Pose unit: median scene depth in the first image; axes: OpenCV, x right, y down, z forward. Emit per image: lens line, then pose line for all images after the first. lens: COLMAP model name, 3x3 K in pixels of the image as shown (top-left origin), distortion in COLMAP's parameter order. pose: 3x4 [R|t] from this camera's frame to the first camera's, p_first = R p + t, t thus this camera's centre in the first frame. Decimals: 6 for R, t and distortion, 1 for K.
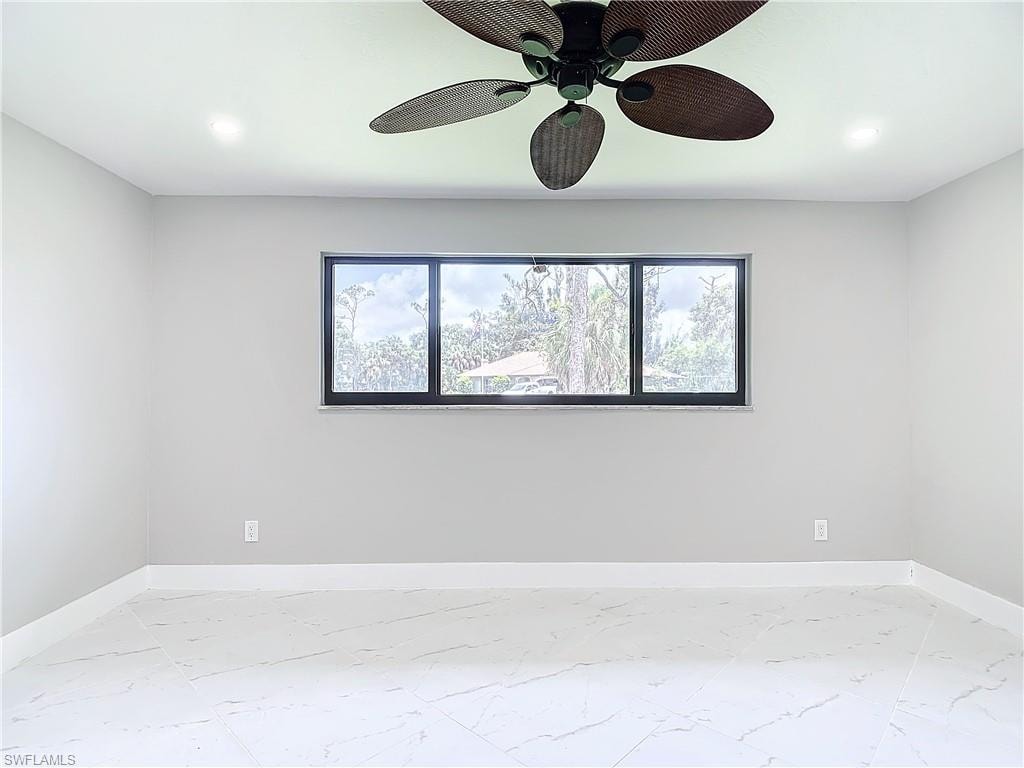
lens RADIAL K [[537.3, 0, 512.1], [0, 537.3, 378.9], [0, 0, 1]] dist [-0.012957, -0.000782]
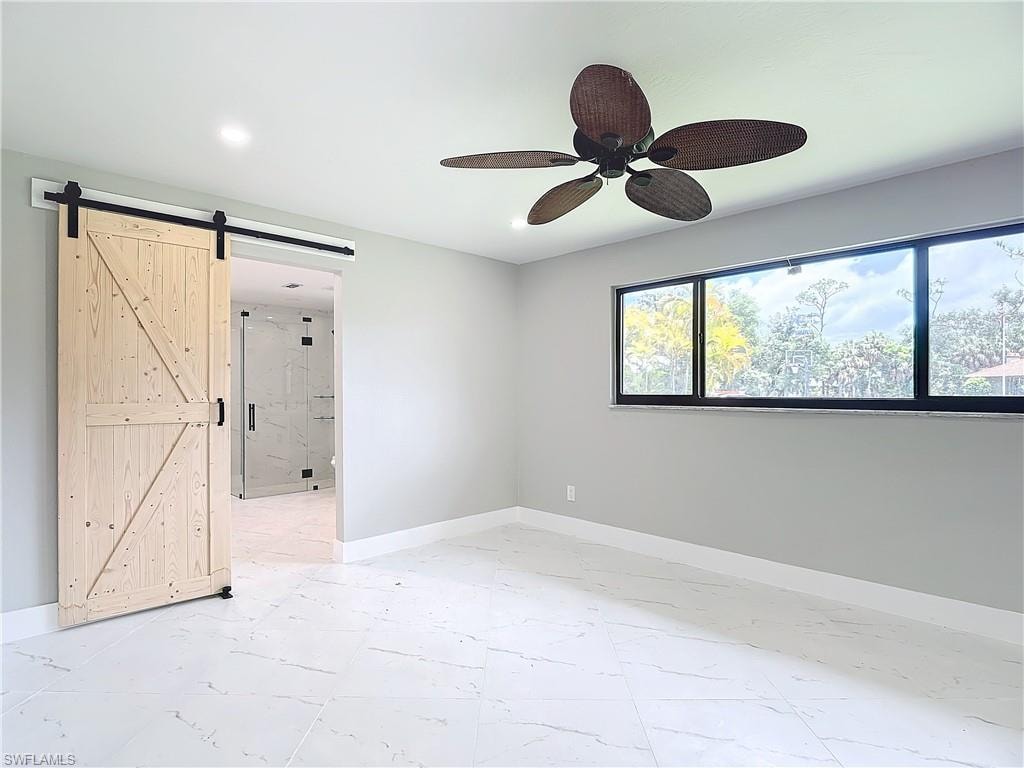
lens RADIAL K [[546.6, 0, 508.8], [0, 546.6, 390.1], [0, 0, 1]] dist [-0.026747, -0.000690]
pose [[0.662420, -0.002867, -0.749127, 0.443007], [0.012791, 0.999890, 0.007484, 0.000997], [0.749023, -0.014539, 0.662384, -0.058241]]
